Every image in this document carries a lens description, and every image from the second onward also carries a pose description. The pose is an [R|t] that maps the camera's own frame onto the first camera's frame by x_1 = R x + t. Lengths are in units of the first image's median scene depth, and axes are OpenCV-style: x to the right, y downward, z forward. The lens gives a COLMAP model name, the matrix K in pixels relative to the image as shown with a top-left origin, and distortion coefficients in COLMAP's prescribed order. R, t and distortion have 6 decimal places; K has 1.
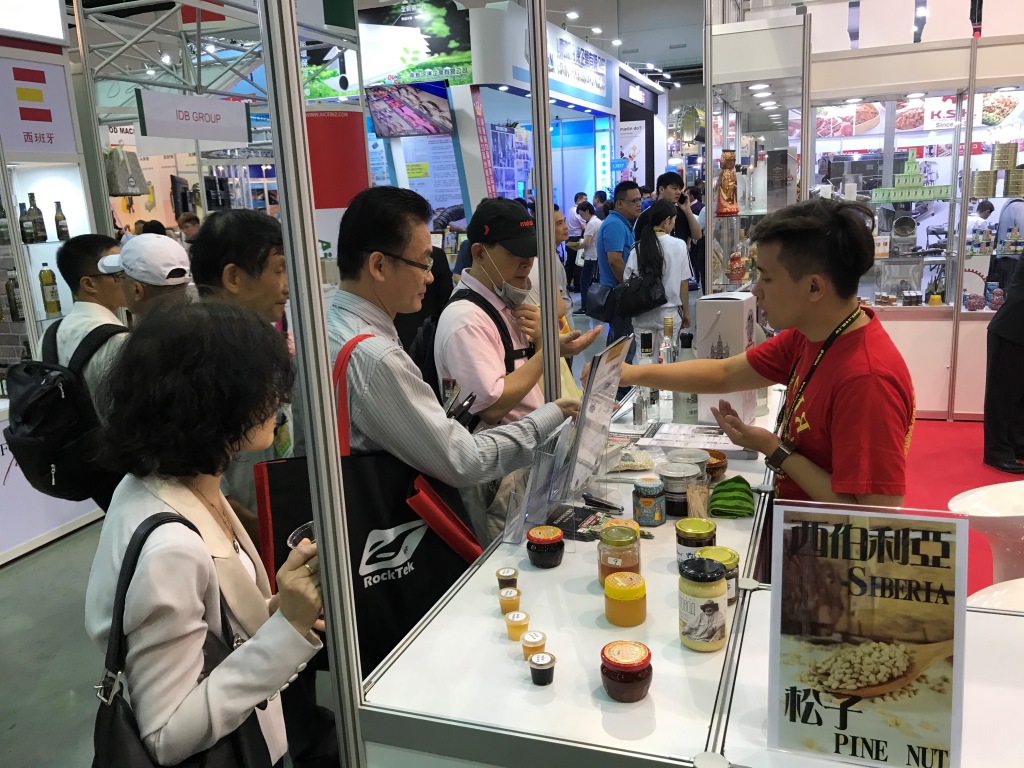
lens RADIAL K [[823.9, 0, 514.1], [0, 823.9, 385.0], [0, 0, 1]] dist [0.027379, -0.013338]
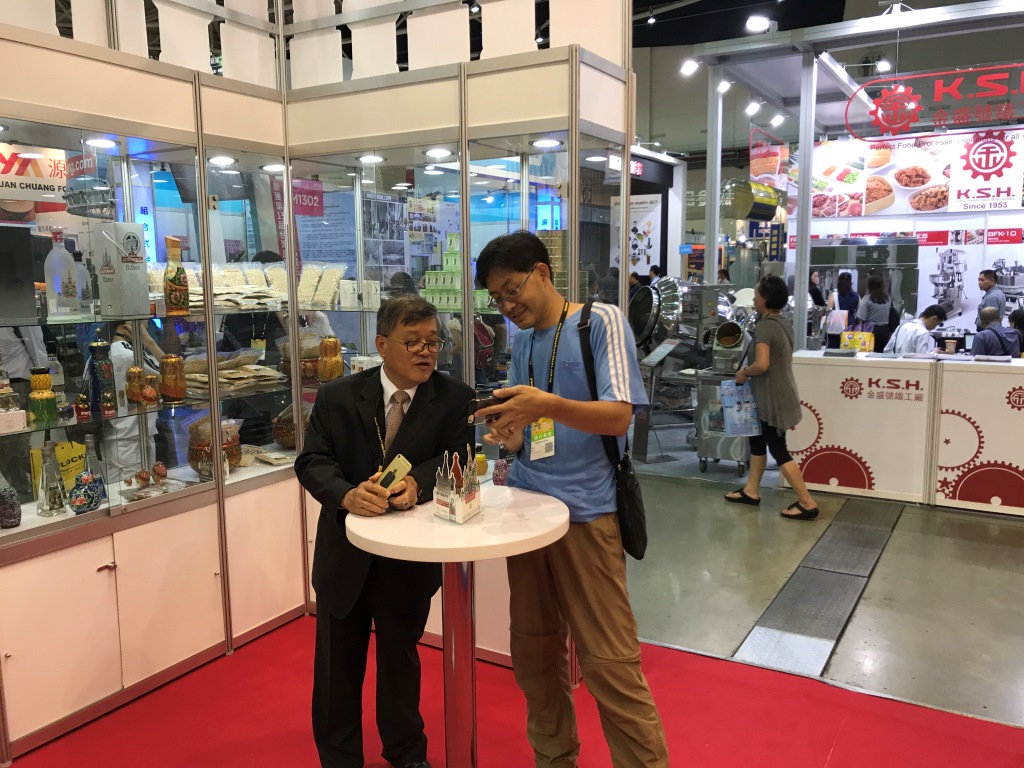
lens RADIAL K [[823.9, 0, 509.5], [0, 823.9, 383.3], [0, 0, 1]] dist [0.027379, -0.013338]
pose [[0.980142, 0.064073, -0.187662, 0.228755], [-0.079392, 0.993997, -0.075276, -0.042091], [0.181712, 0.088680, 0.979345, 0.131863]]
